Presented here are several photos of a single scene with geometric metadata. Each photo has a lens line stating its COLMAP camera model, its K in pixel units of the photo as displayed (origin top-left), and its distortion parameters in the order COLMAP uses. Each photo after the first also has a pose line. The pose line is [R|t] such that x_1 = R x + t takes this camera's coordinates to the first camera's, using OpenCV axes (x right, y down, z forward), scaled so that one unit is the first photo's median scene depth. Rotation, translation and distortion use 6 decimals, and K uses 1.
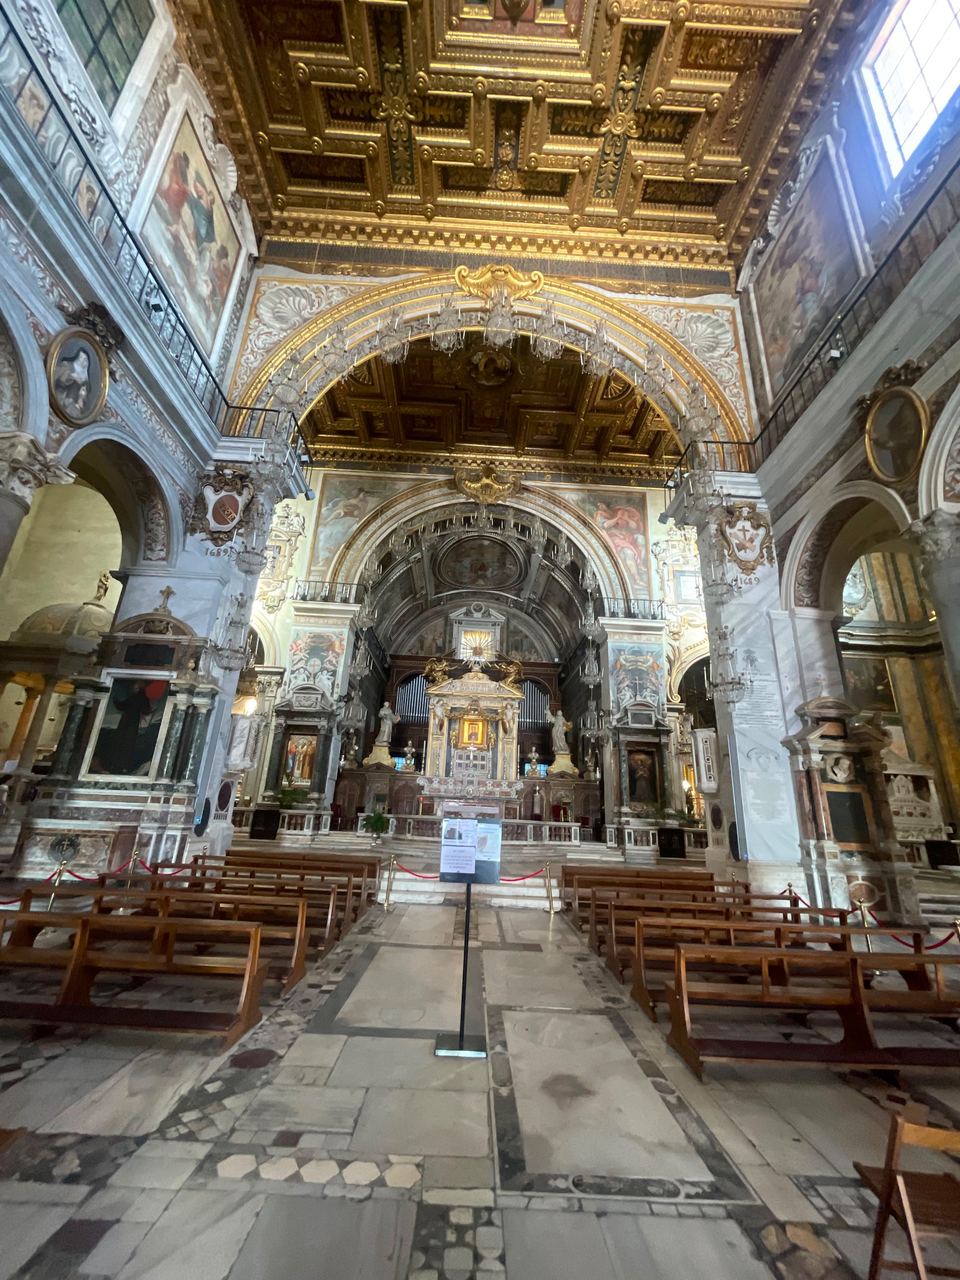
lens RADIAL K [[508.6, 0, 482.5], [0, 508.6, 655.1], [0, 0, 1]] dist [-0.013927, -0.000074]
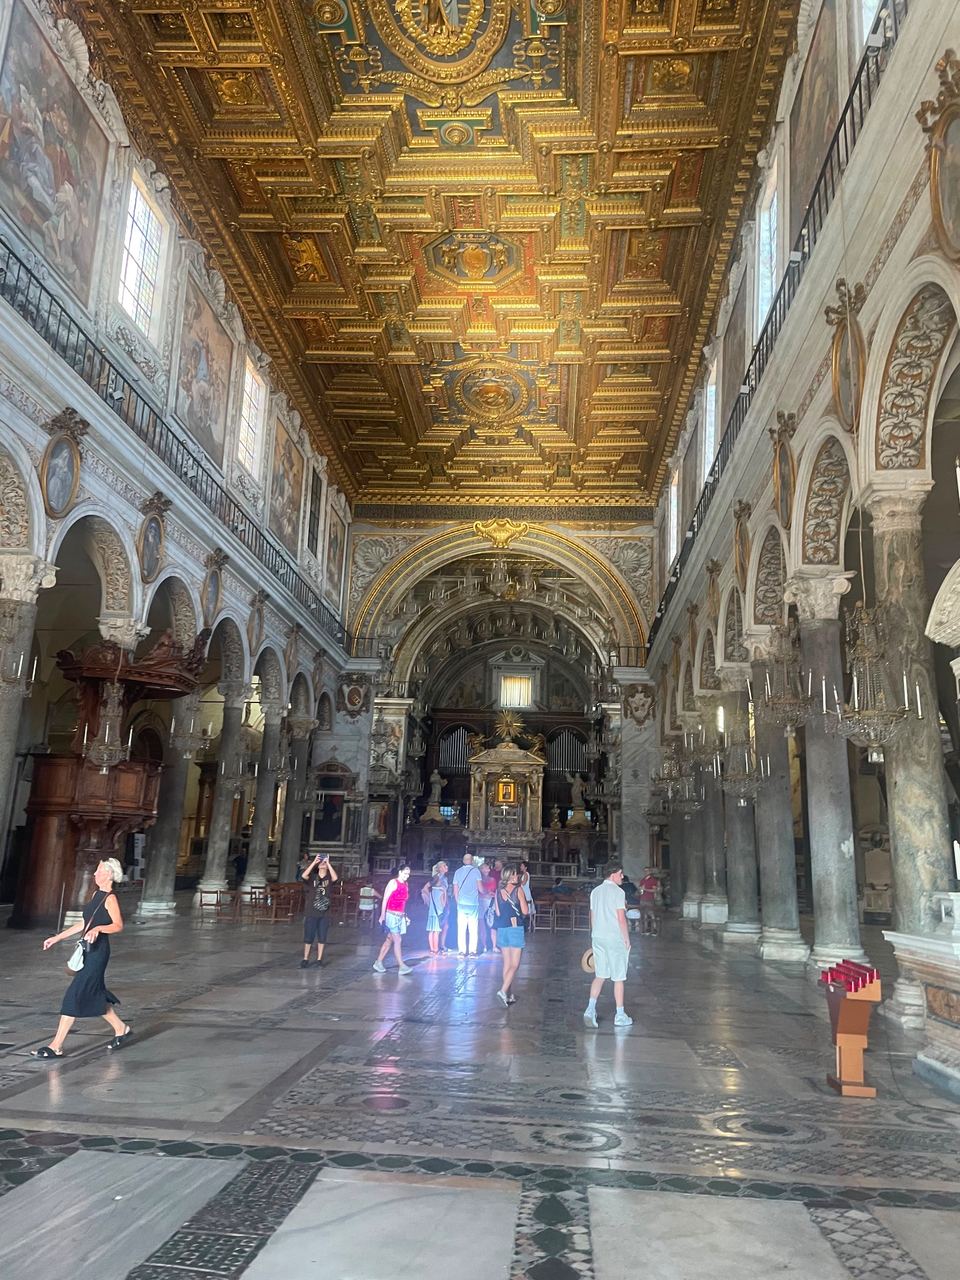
lens RADIAL K [[955.8, 0, 483.1], [0, 955.8, 642.6], [0, 0, 1]] dist [0.090060, -0.120845]
pose [[0.994701, -0.031712, -0.097799, 0.177758], [0.039048, 0.996491, 0.074035, -0.416170], [0.095108, -0.077461, 0.992449, -1.386678]]
